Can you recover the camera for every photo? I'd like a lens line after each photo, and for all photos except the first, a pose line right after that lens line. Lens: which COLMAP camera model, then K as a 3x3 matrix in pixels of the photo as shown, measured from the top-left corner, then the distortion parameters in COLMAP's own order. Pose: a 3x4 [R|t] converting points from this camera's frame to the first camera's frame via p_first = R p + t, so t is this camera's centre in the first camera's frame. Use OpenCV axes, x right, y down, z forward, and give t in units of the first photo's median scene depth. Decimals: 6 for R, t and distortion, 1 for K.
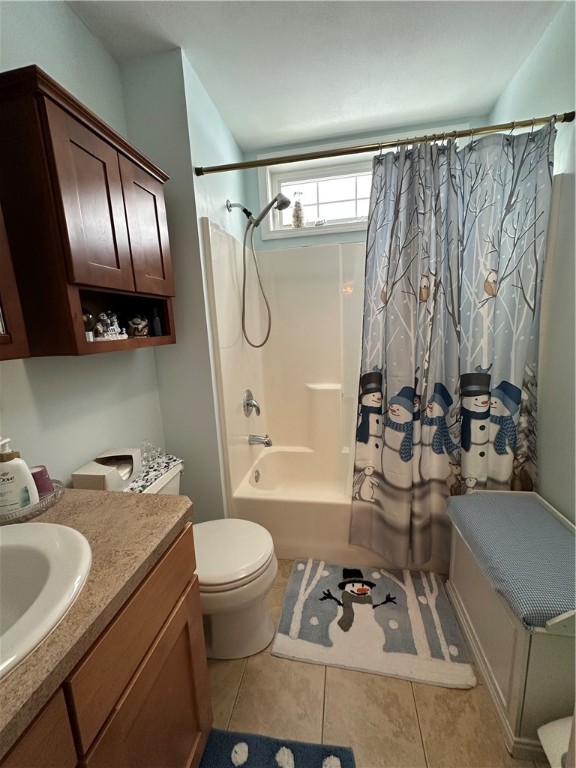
lens RADIAL K [[304.0, 0, 288.0], [0, 304.0, 384.0], [0, 0, 1]] dist [-0.001661, 0.000113]
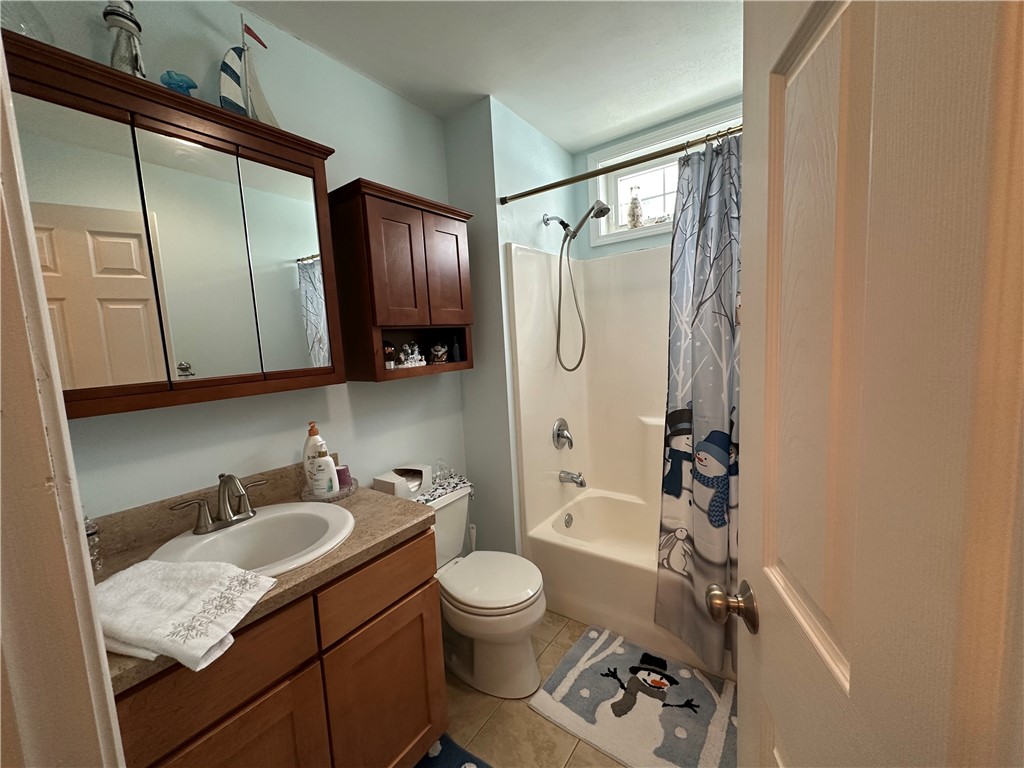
lens RADIAL K [[405.4, 0, 512.0], [0, 405.4, 384.0], [0, 0, 1]] dist [-0.001661, 0.000113]
pose [[0.901772, 0.040706, -0.430290, 0.349423], [-0.064382, 0.997099, -0.040602, -0.033974], [0.427389, 0.064316, 0.901777, -0.178786]]
